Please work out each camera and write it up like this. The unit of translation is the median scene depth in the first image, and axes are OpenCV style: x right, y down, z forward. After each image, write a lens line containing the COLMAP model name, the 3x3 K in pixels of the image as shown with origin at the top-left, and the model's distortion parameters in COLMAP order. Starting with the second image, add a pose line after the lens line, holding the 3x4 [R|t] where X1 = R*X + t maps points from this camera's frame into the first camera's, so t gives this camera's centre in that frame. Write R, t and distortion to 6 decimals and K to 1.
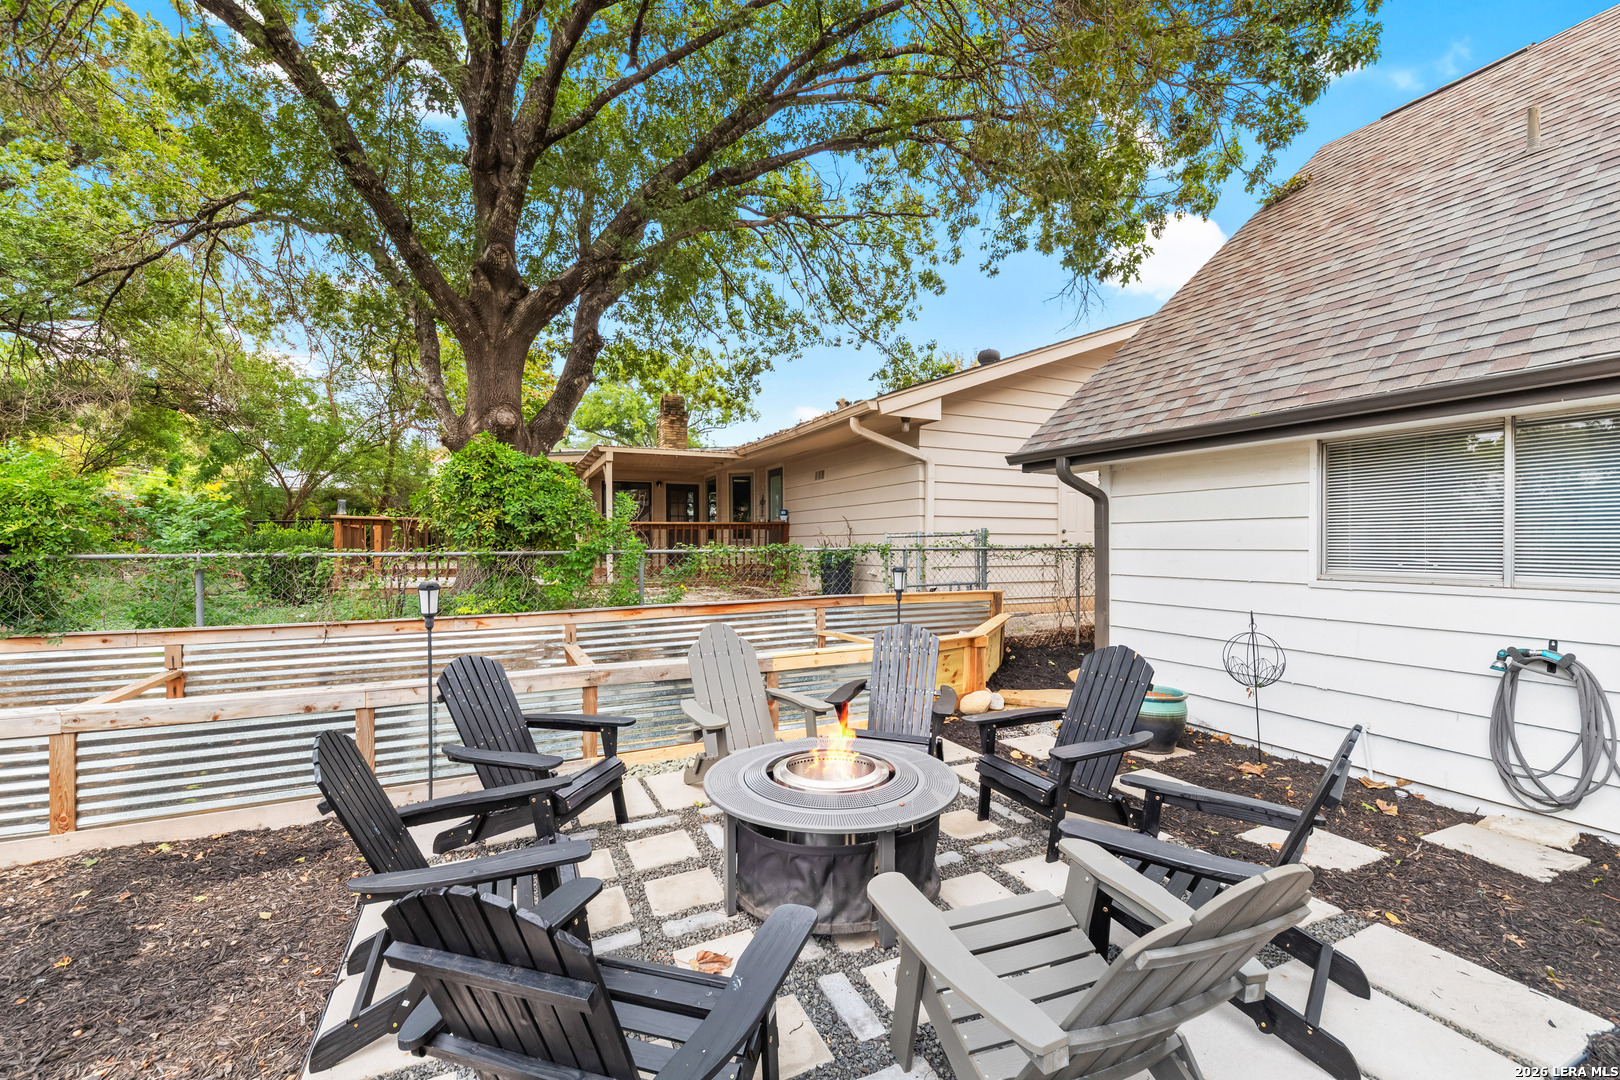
lens RADIAL K [[674.1, 0, 816.2], [0, 674.1, 544.8], [0, 0, 1]] dist [0.007424, -0.004800]
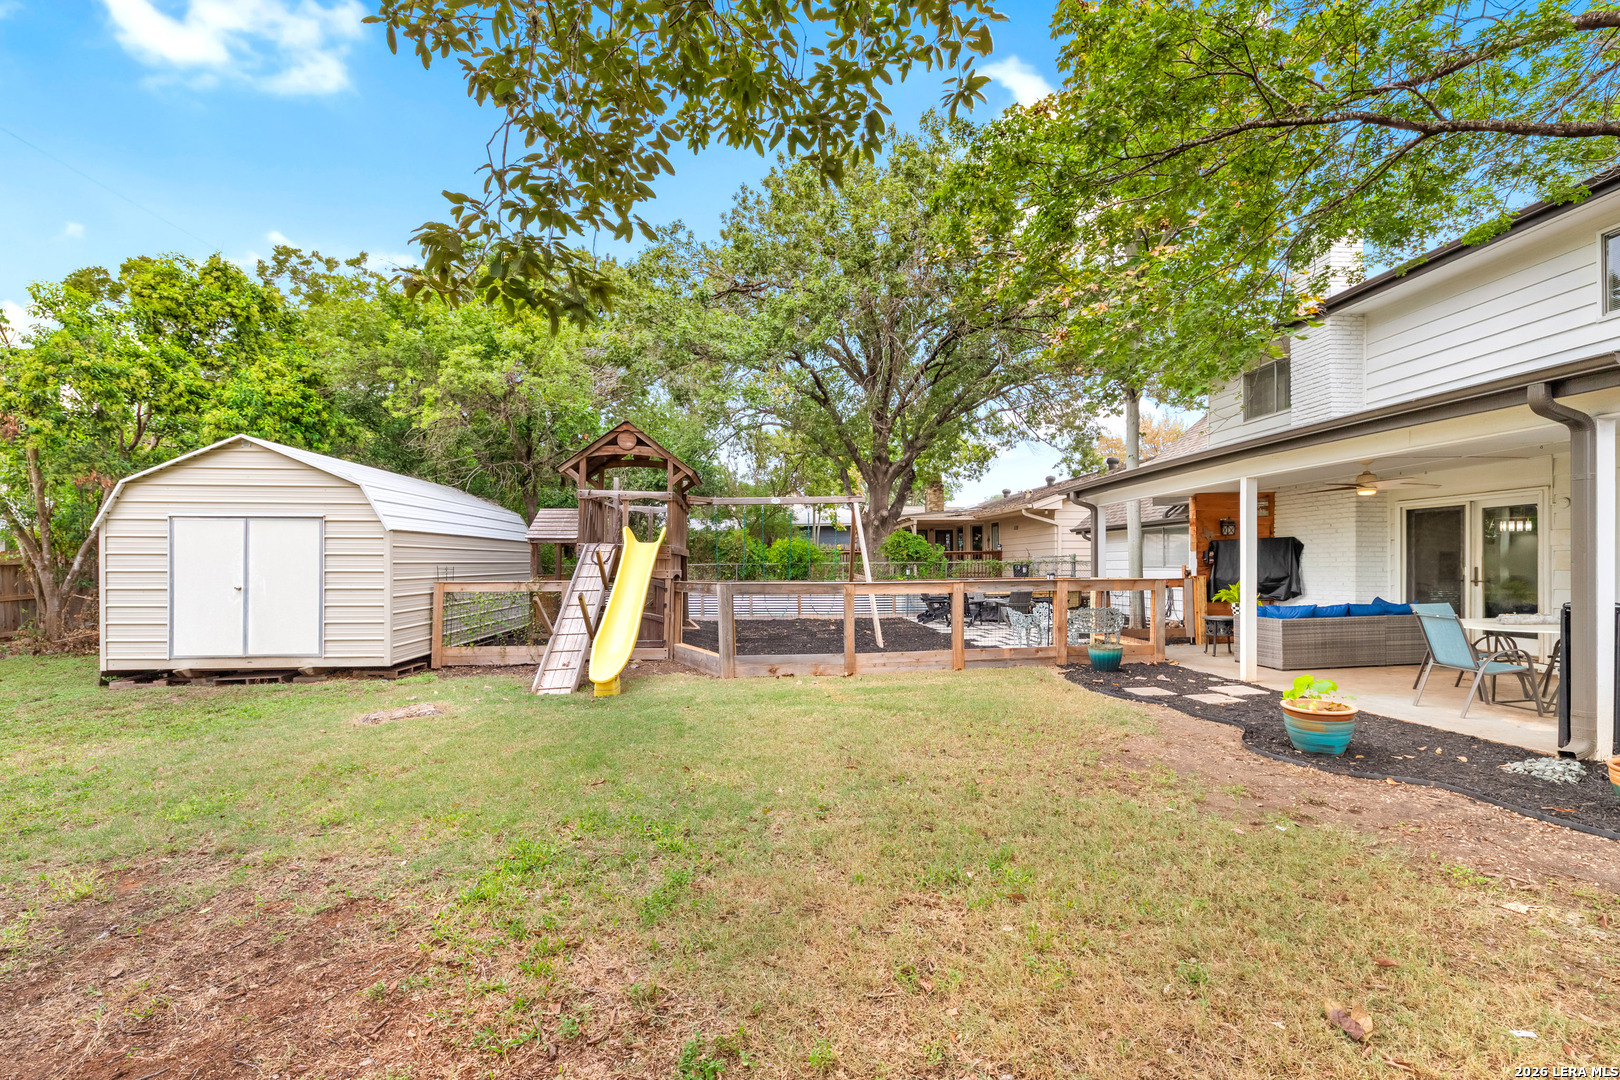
lens RADIAL K [[674.1, 0, 809.9], [0, 674.1, 564.2], [0, 0, 1]] dist [0.007424, -0.004800]
pose [[0.938169, -0.009031, -0.346060, 0.189833], [0.007473, 0.999955, -0.005836, 0.022257], [0.346097, 0.002889, 0.938194, -1.757123]]
